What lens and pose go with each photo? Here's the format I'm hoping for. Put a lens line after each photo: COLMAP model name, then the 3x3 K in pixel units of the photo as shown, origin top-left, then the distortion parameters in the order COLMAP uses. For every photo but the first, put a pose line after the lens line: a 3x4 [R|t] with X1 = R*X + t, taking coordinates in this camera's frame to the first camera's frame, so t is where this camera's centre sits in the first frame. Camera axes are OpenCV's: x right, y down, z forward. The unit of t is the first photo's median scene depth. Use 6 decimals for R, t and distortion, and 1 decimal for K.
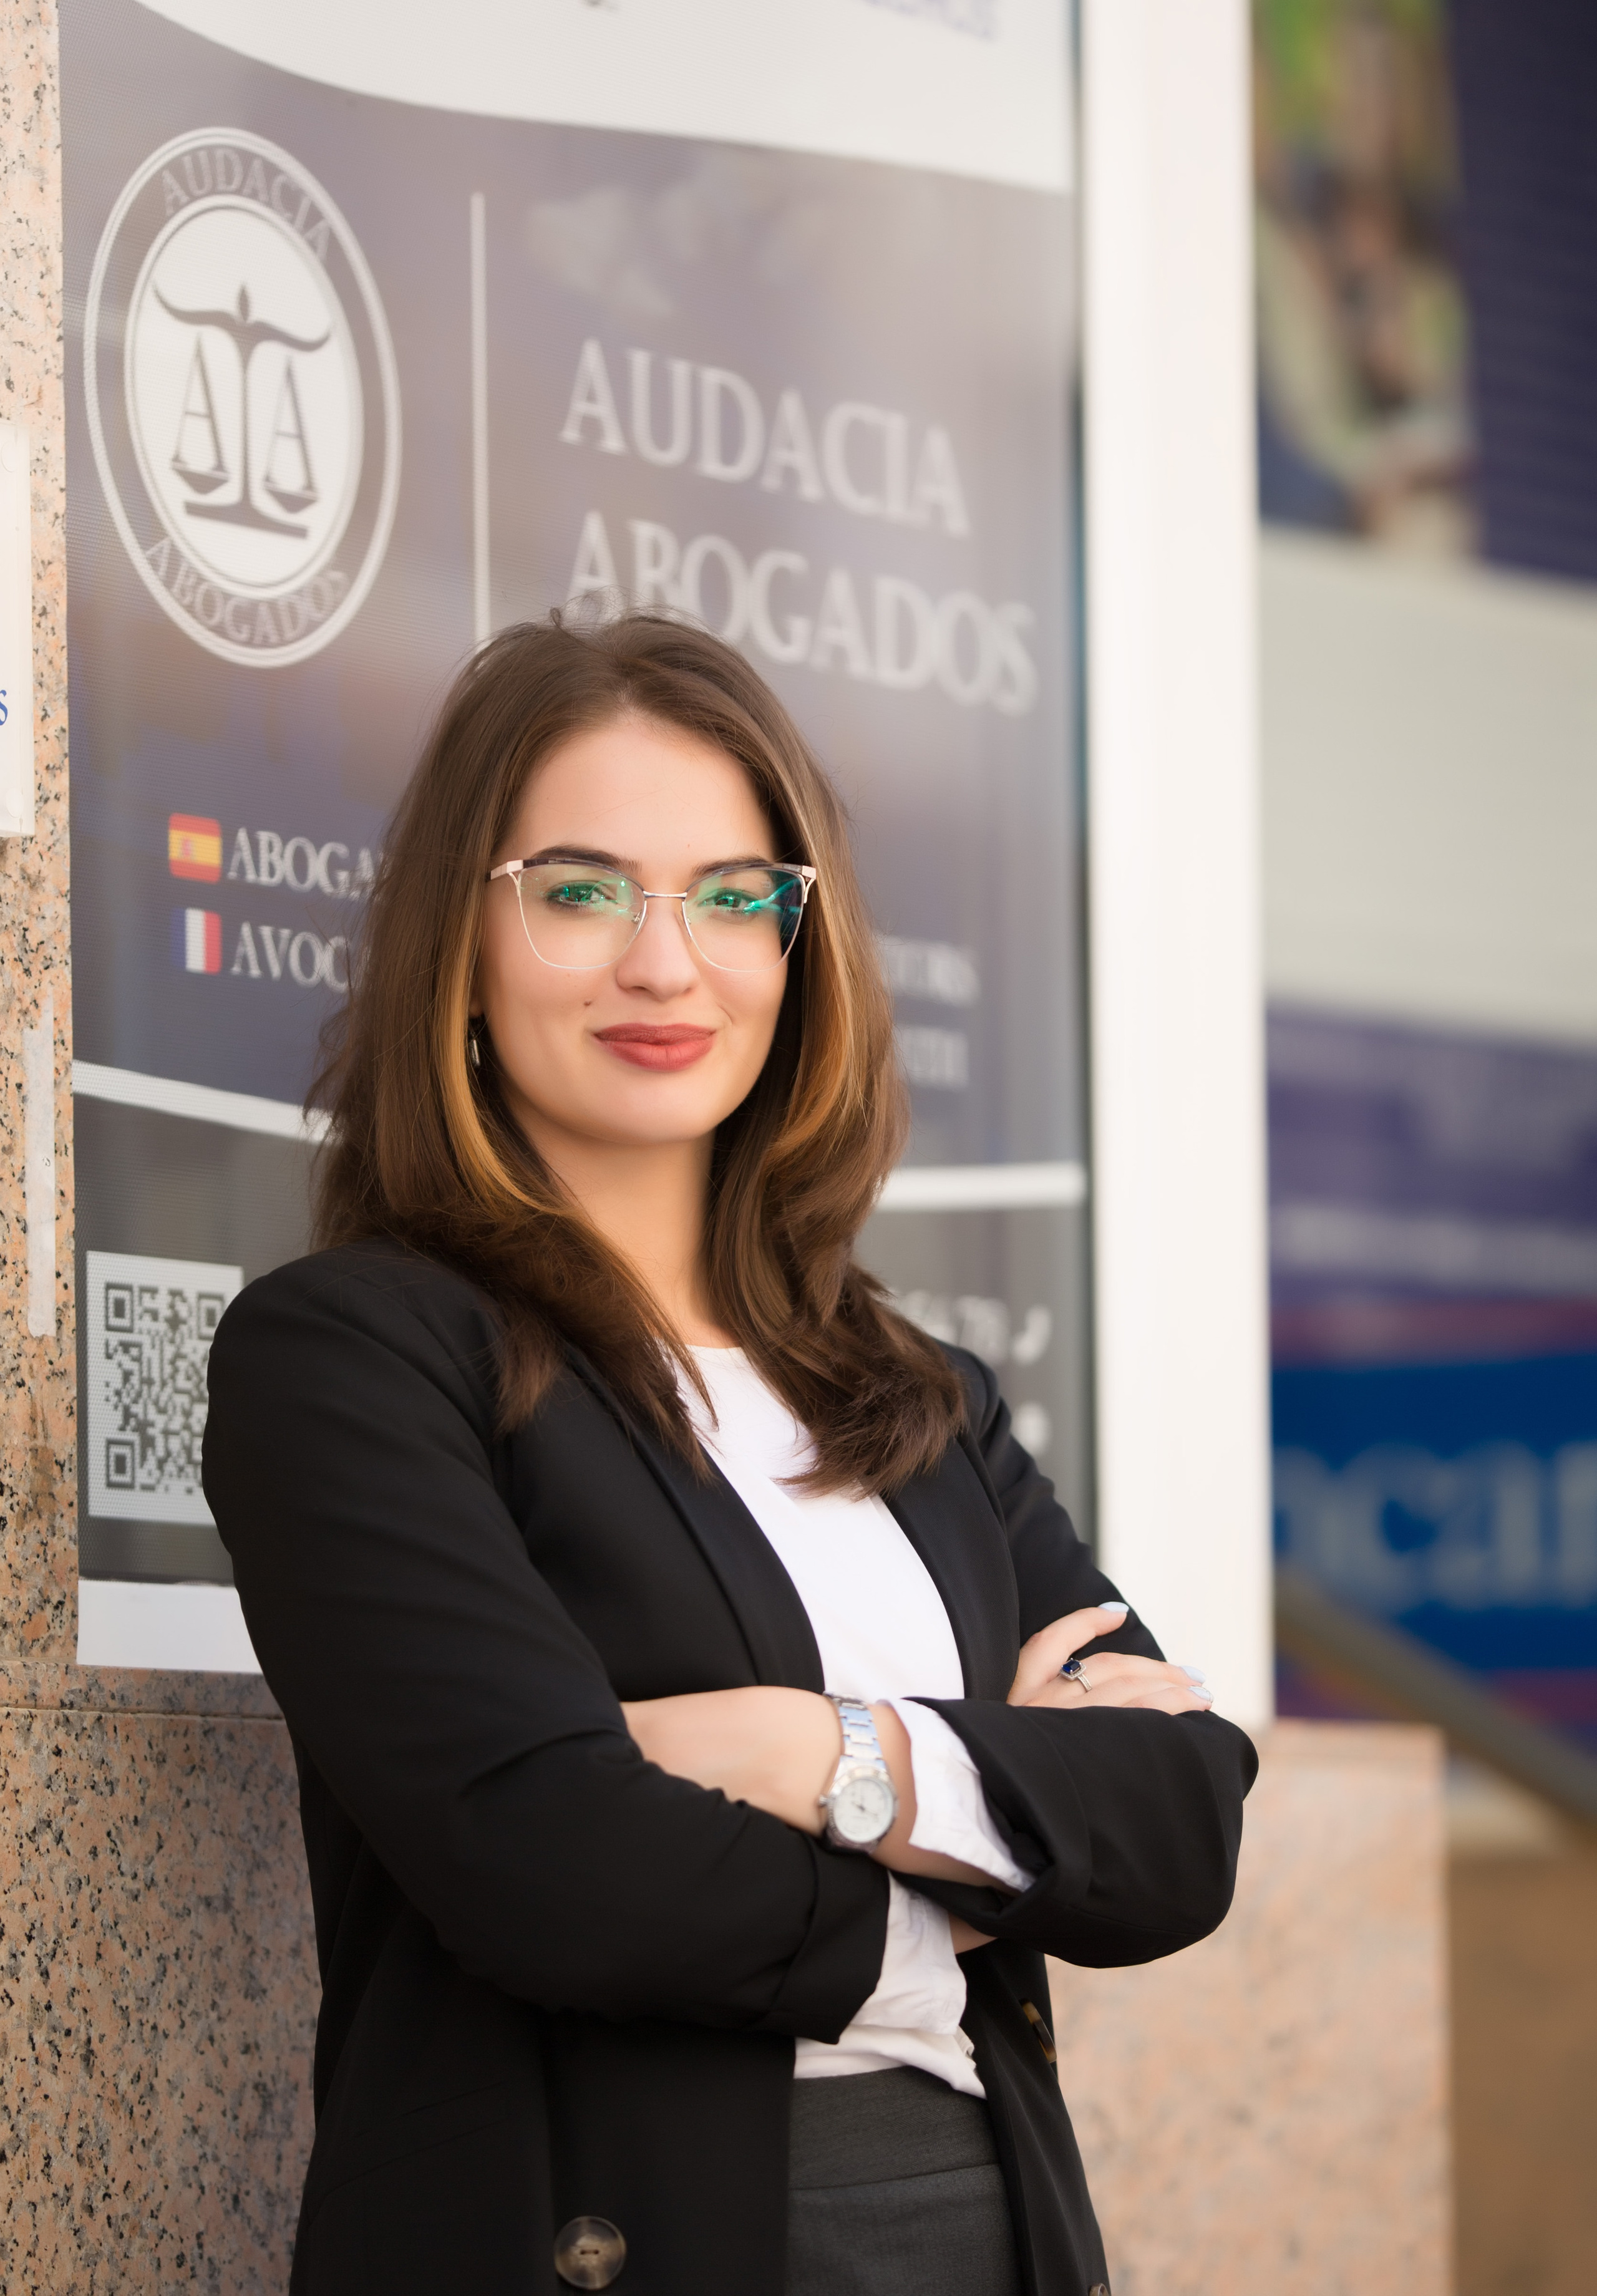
lens RADIAL K [[10682.1, 0, 798.5], [0, 10682.1, 1148.0], [0, 0, 1]] dist [0.339892, 1.659168]
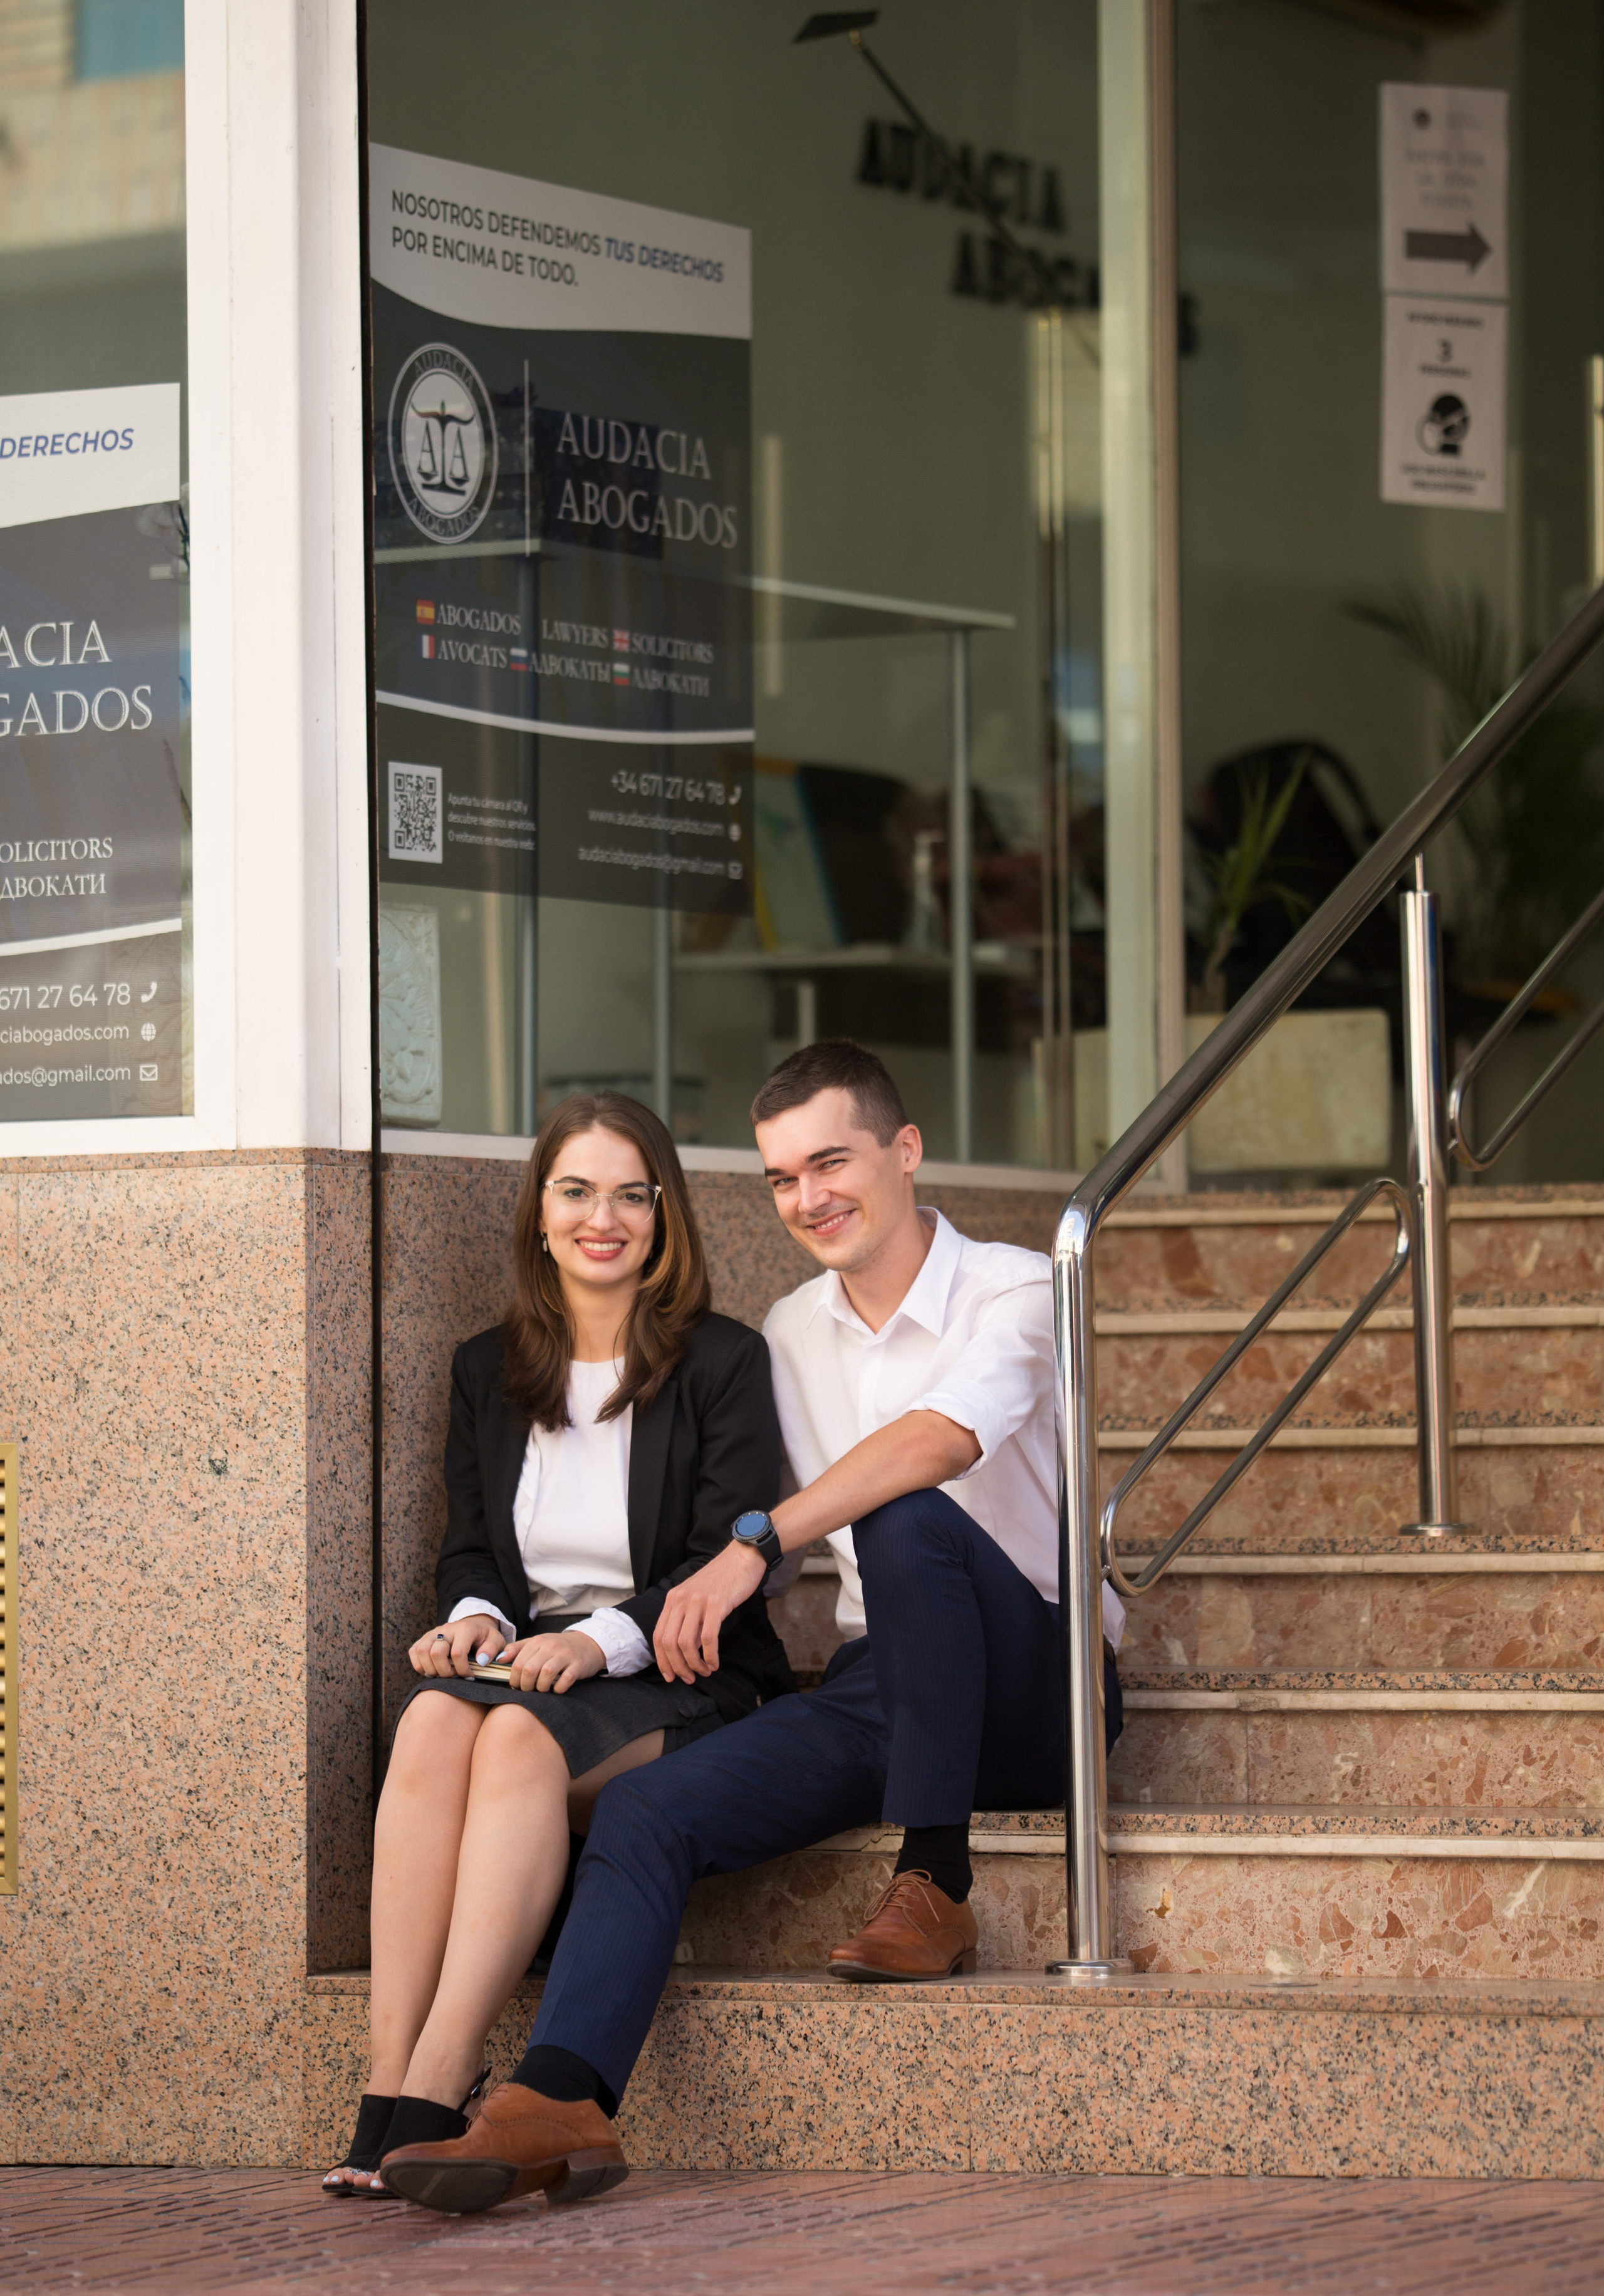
lens RADIAL K [[8617.7, 0, 802.0], [0, 8617.7, 1298.5], [0, 0, 1]] dist [0.190267, 2.116146]
pose [[0.999609, 0.006836, 0.027113, -0.018608], [-0.008869, 0.997099, 0.075596, -0.020328], [-0.026518, -0.075807, 0.996770, -1.168275]]
